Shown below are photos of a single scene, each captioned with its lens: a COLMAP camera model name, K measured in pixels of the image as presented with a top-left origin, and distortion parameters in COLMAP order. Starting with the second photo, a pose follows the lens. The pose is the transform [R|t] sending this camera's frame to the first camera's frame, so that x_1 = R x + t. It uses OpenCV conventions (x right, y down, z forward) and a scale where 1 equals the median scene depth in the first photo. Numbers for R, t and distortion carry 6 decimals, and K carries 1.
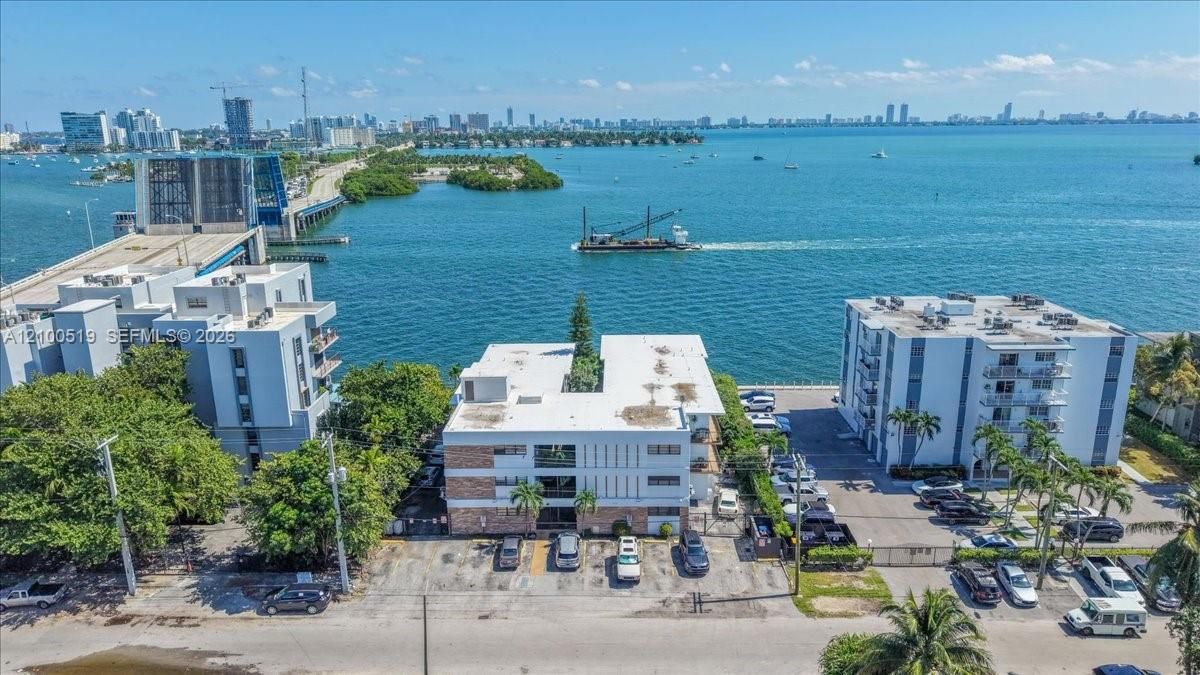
lens RADIAL K [[800.0, 0, 600.0], [0, 800.0, 337.5], [0, 0, 1]] dist [0.069164, -0.085827]
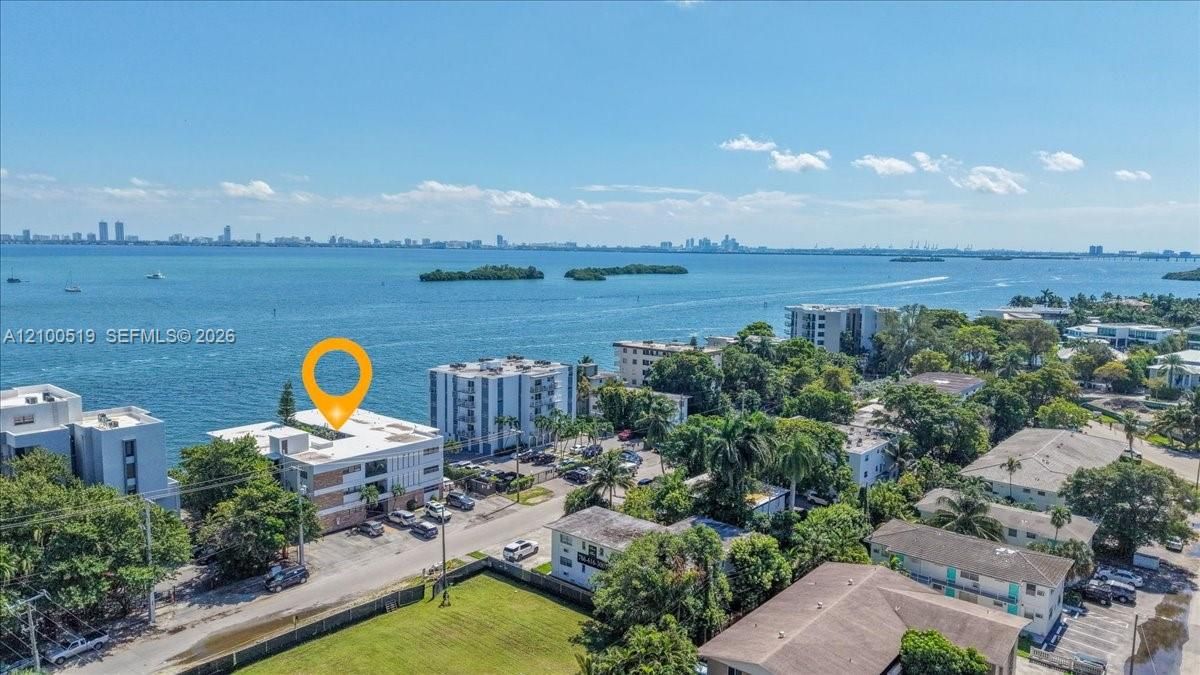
lens RADIAL K [[800.0, 0, 600.0], [0, 800.0, 337.5], [0, 0, 1]] dist [0.069164, -0.085827]
pose [[0.630024, -0.071712, 0.773257, -0.855412], [0.181138, 0.981832, -0.056530, 0.053815], [-0.755155, 0.175682, 0.631567, -0.352827]]
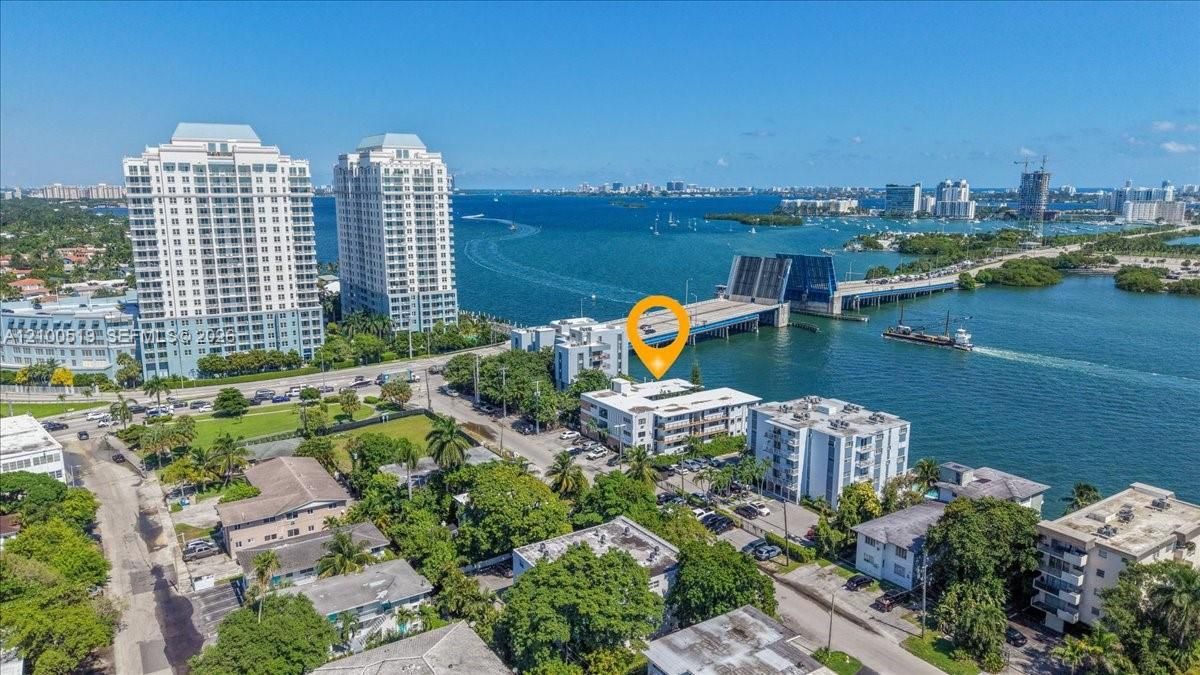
lens RADIAL K [[800.0, 0, 600.0], [0, 800.0, 337.5], [0, 0, 1]] dist [0.069164, -0.085827]
pose [[0.564931, 0.166955, -0.808071, 1.680010], [-0.220215, 0.974302, 0.047345, -0.177529], [0.795209, 0.151203, 0.587180, -0.480198]]
